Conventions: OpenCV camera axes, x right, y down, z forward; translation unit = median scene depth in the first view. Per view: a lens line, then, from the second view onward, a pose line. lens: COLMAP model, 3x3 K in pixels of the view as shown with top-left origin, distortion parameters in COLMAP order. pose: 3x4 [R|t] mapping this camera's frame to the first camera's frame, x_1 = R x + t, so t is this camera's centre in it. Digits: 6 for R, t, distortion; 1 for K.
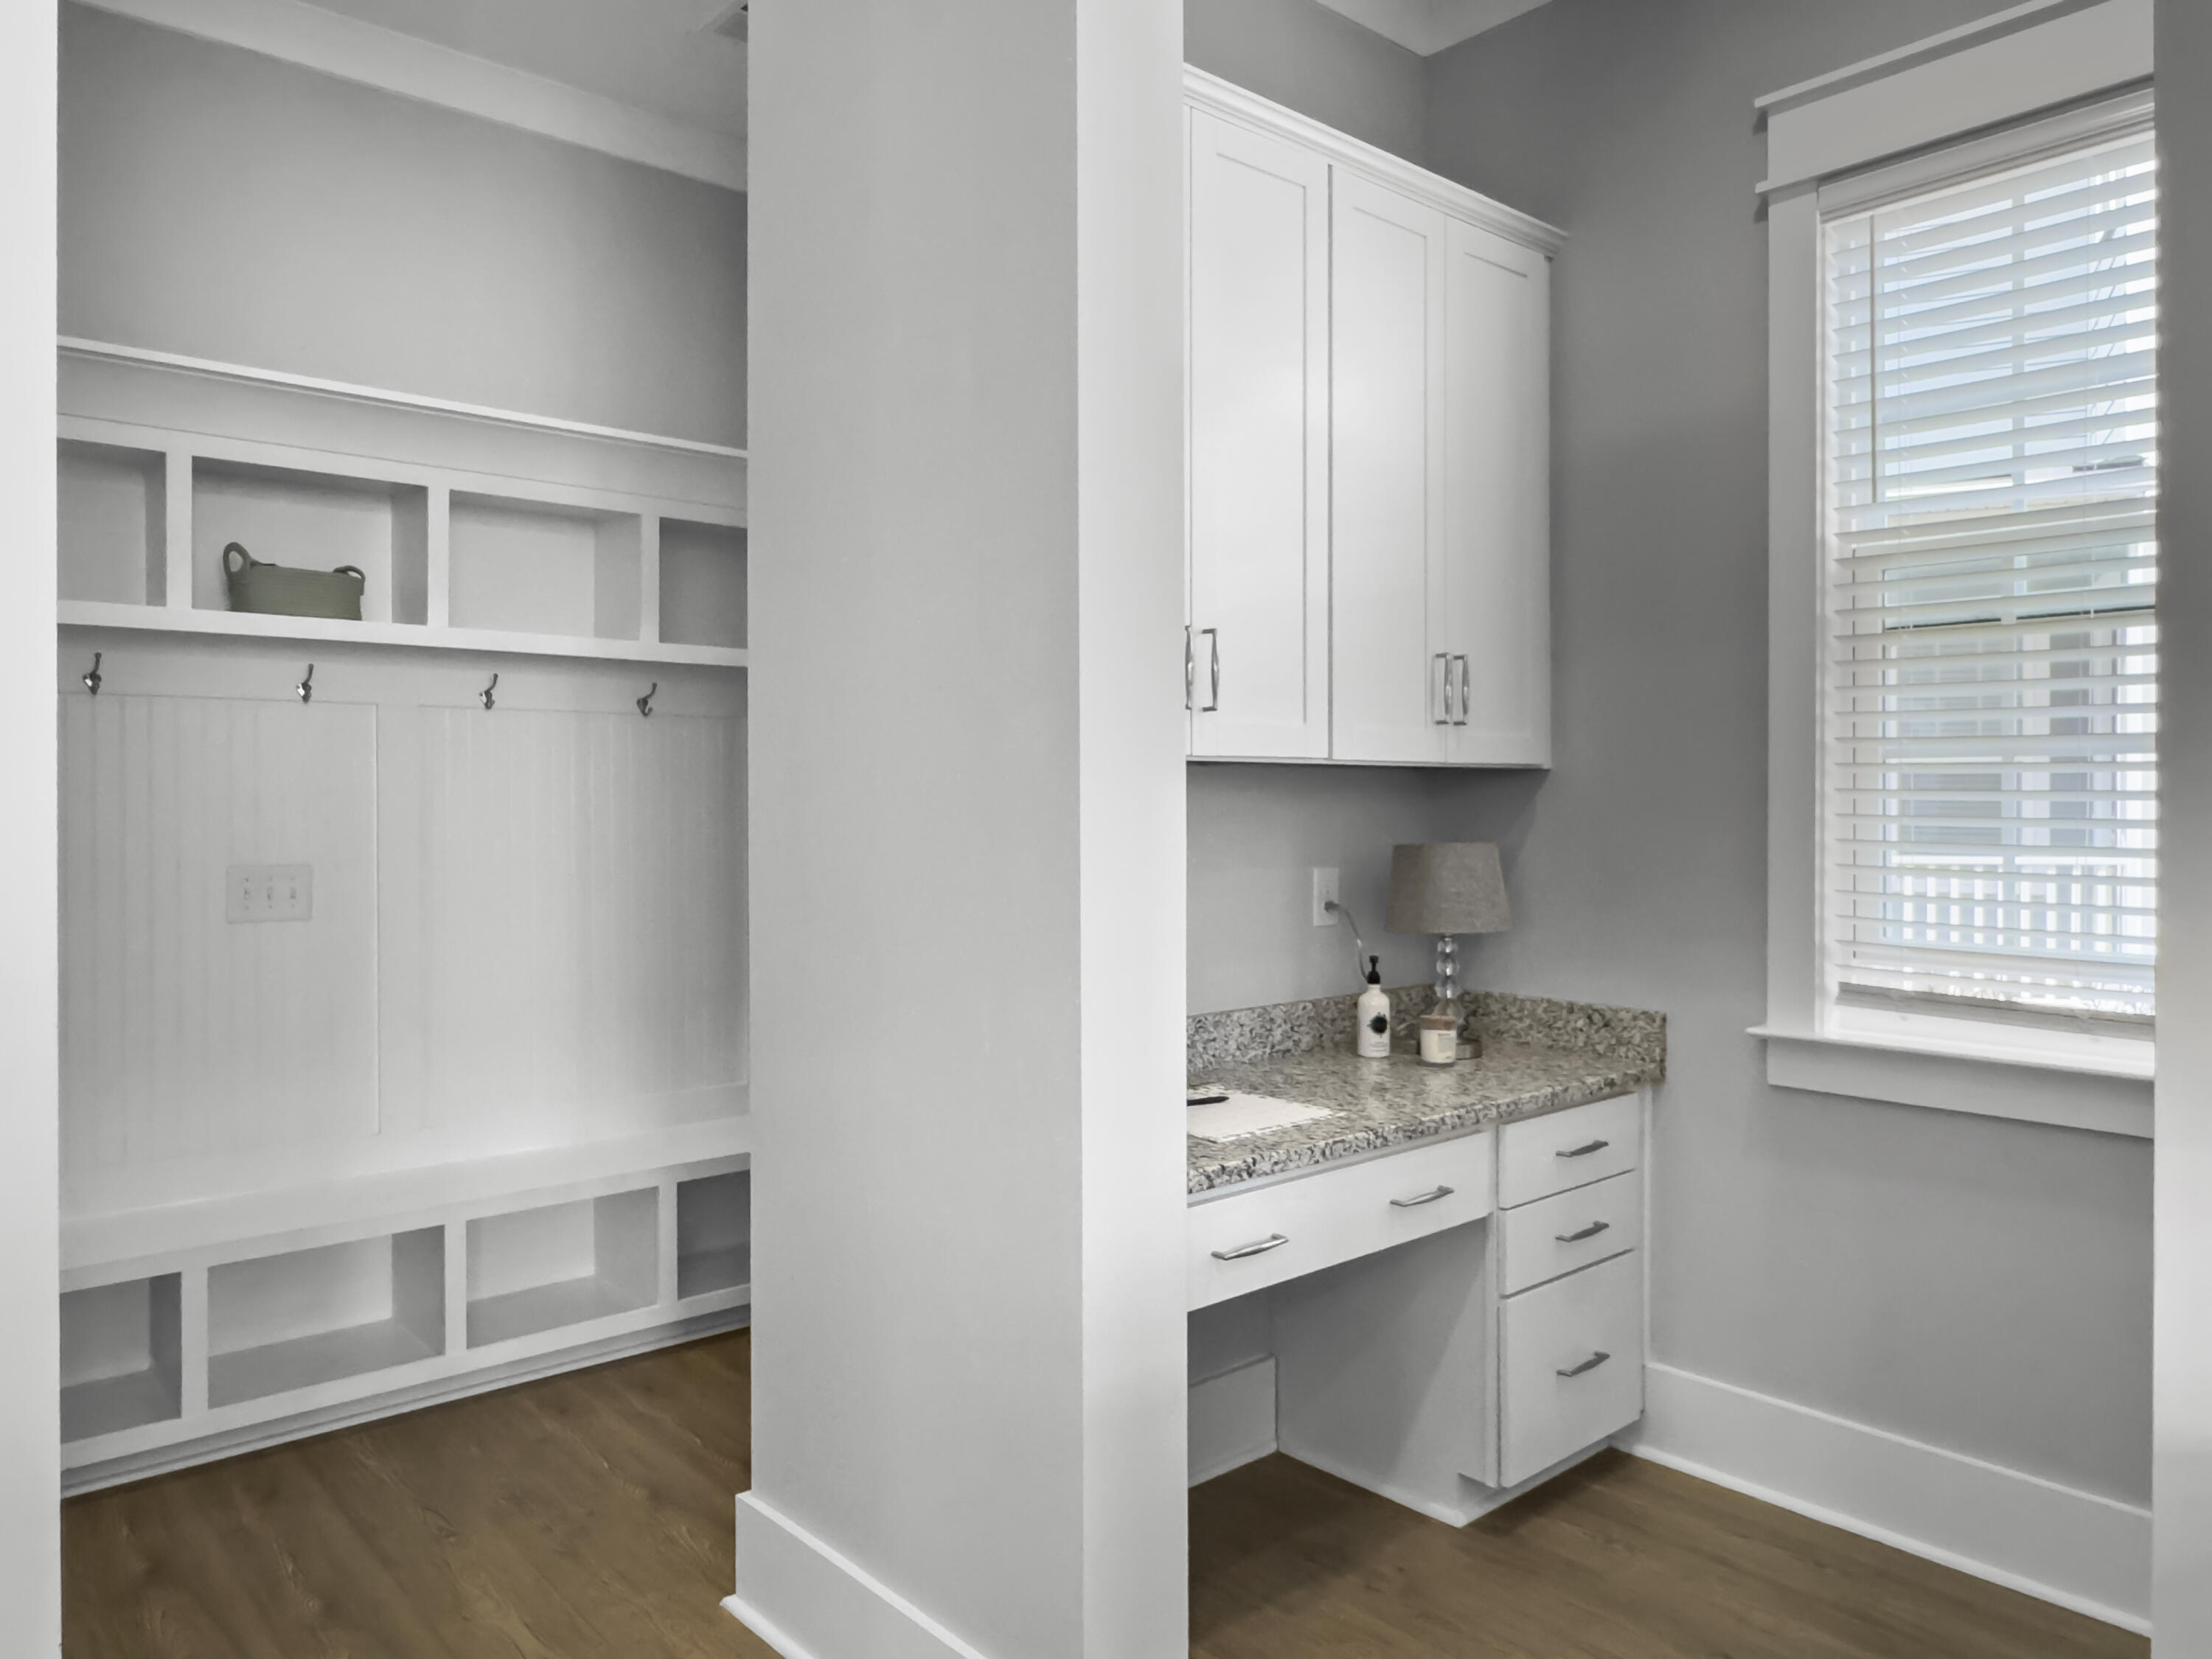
lens RADIAL K [[1510.3, 0, 1108.5], [0, 1510.3, 817.9], [0, 0, 1]] dist [-0.002150, -0.006736]
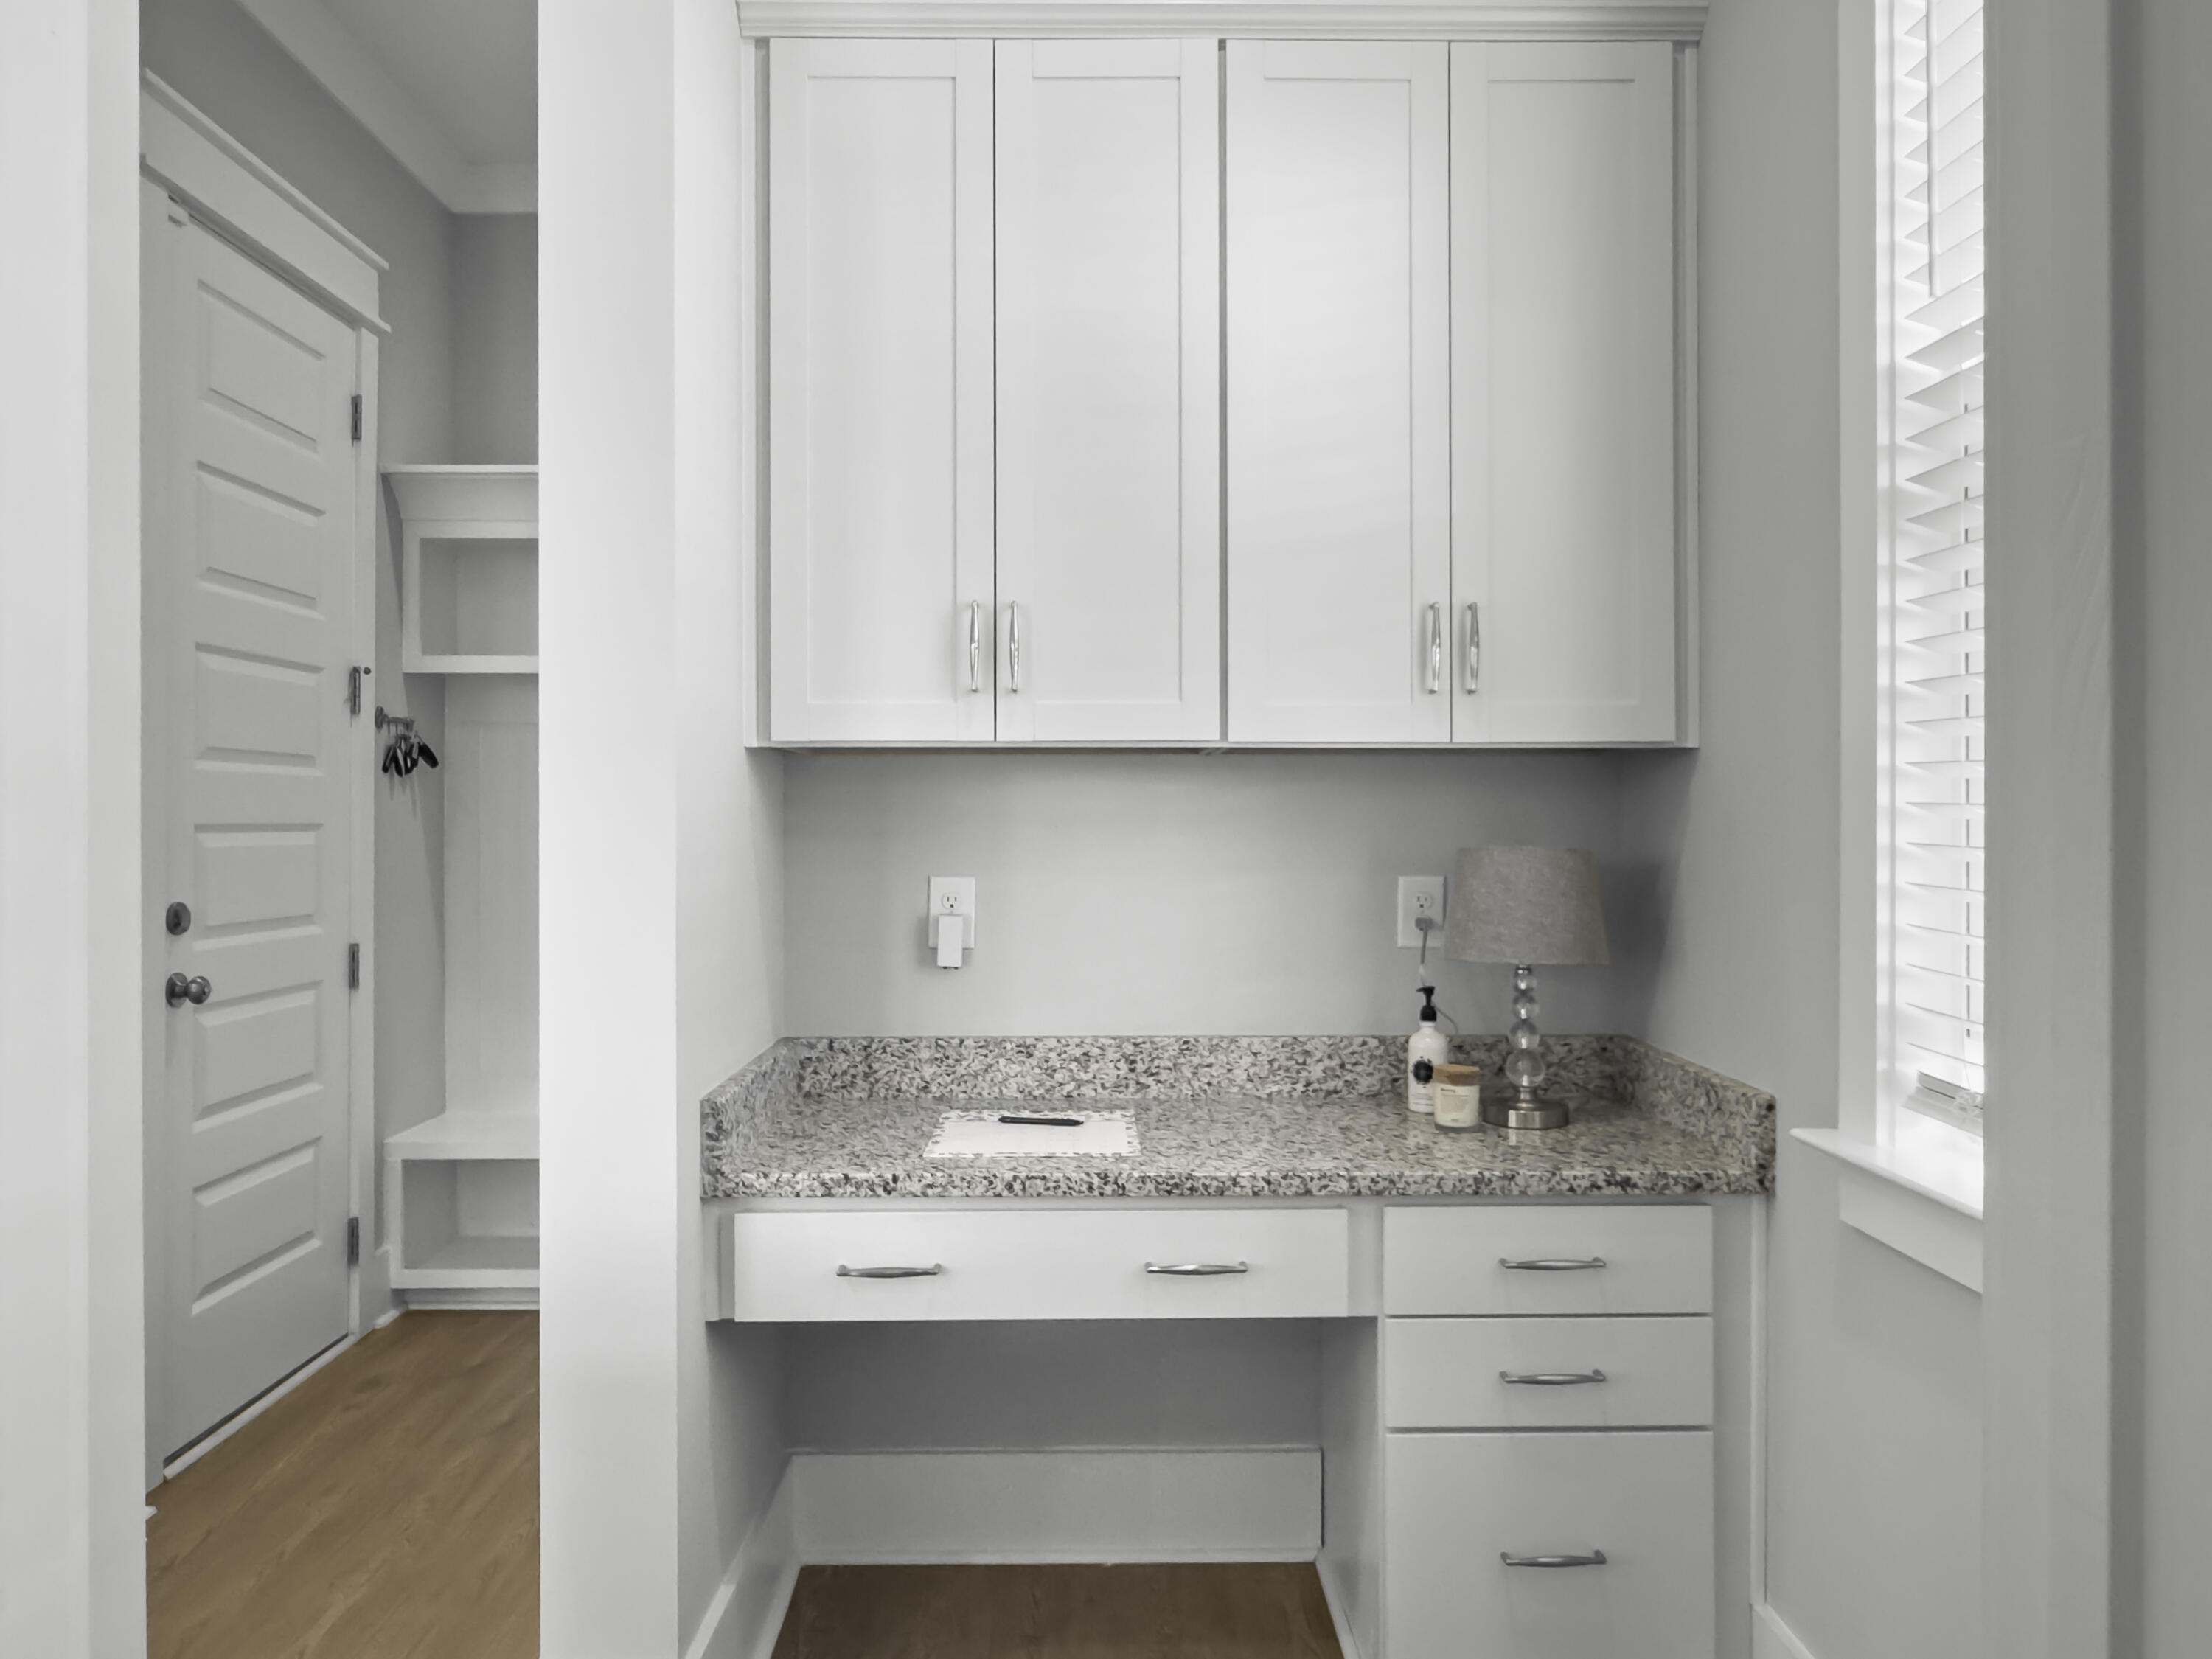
lens RADIAL K [[1510.3, 0, 1105.4], [0, 1510.3, 838.9], [0, 0, 1]] dist [-0.002150, -0.006736]
pose [[0.762531, 0.006442, -0.646920, 0.565201], [-0.008682, 0.999962, -0.000276, 0.014576], [0.646894, 0.005827, 0.762558, 0.274623]]
